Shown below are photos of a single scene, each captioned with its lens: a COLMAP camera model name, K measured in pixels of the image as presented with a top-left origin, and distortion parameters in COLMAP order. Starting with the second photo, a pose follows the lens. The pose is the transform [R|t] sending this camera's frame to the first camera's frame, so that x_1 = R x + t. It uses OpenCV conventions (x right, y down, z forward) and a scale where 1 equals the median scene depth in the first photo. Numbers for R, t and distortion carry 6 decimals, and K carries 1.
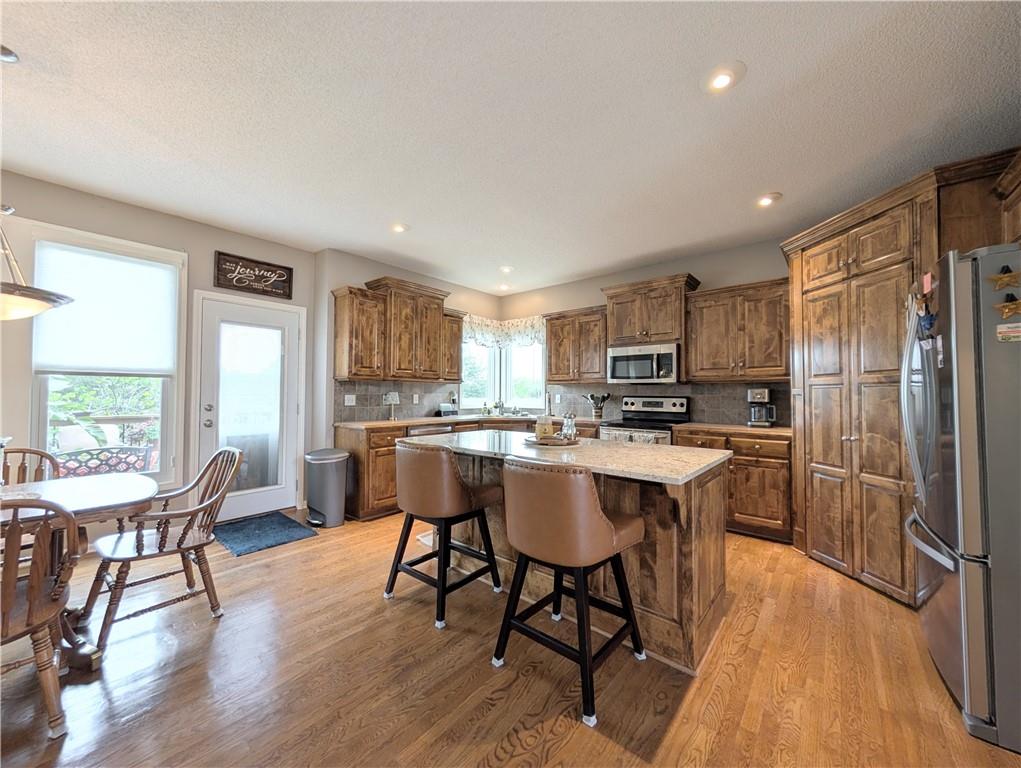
lens RADIAL K [[387.8, 0, 509.7], [0, 387.8, 383.0], [0, 0, 1]] dist [0.001411, 0.000244]
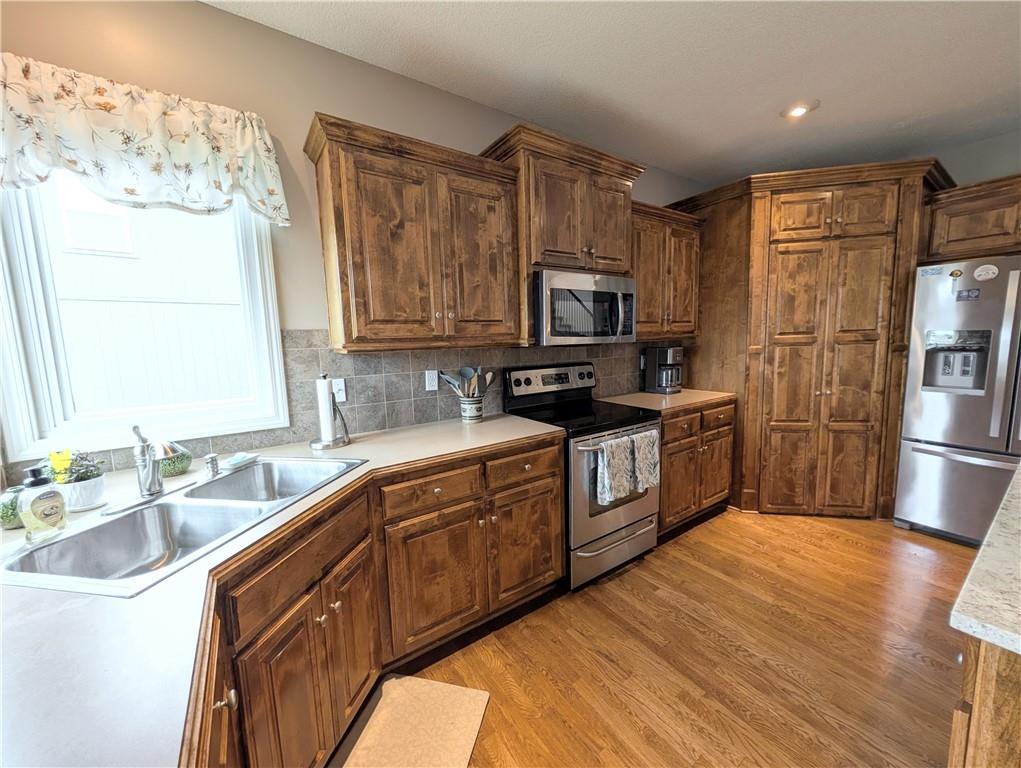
lens RADIAL K [[387.8, 0, 517.4], [0, 387.8, 385.7], [0, 0, 1]] dist [0.001411, 0.000244]
pose [[0.256773, -0.130512, 0.957619, -0.325891], [0.002839, 0.990938, 0.134291, -0.021452], [-0.966468, -0.031764, 0.254816, 1.371176]]
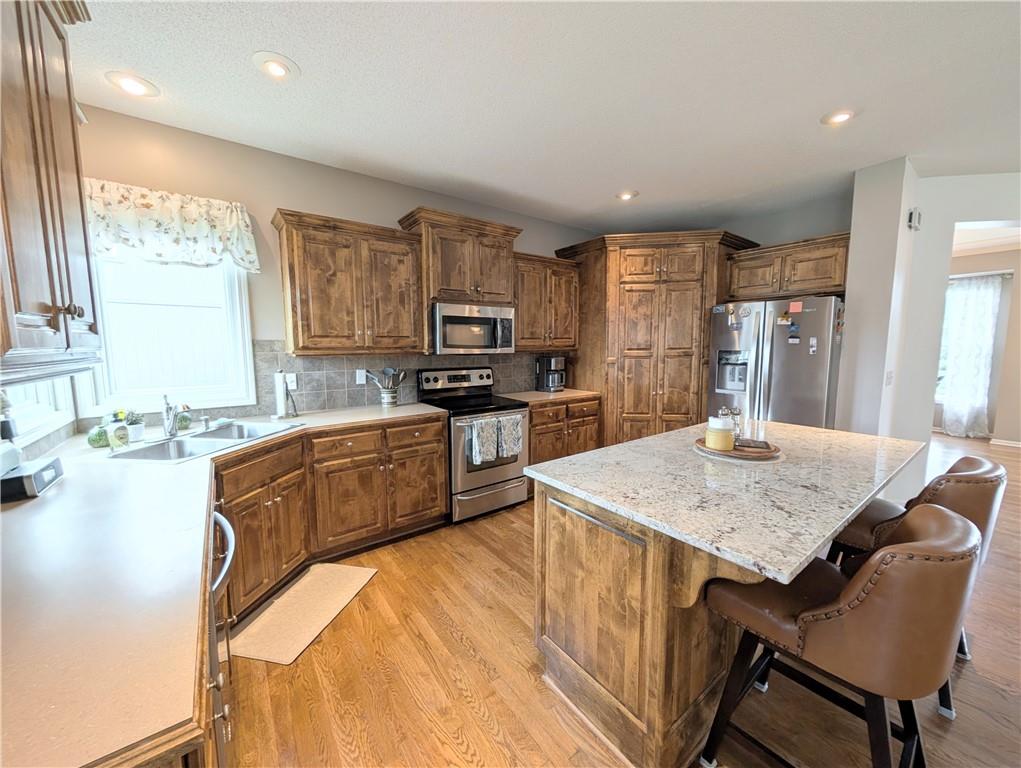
lens RADIAL K [[387.8, 0, 516.8], [0, 387.8, 386.1], [0, 0, 1]] dist [0.001411, 0.000244]
pose [[0.218354, -0.112535, 0.969359, -0.594987], [-0.022564, 0.992481, 0.120302, -0.044036], [-0.975609, -0.048141, 0.214173, 1.072309]]
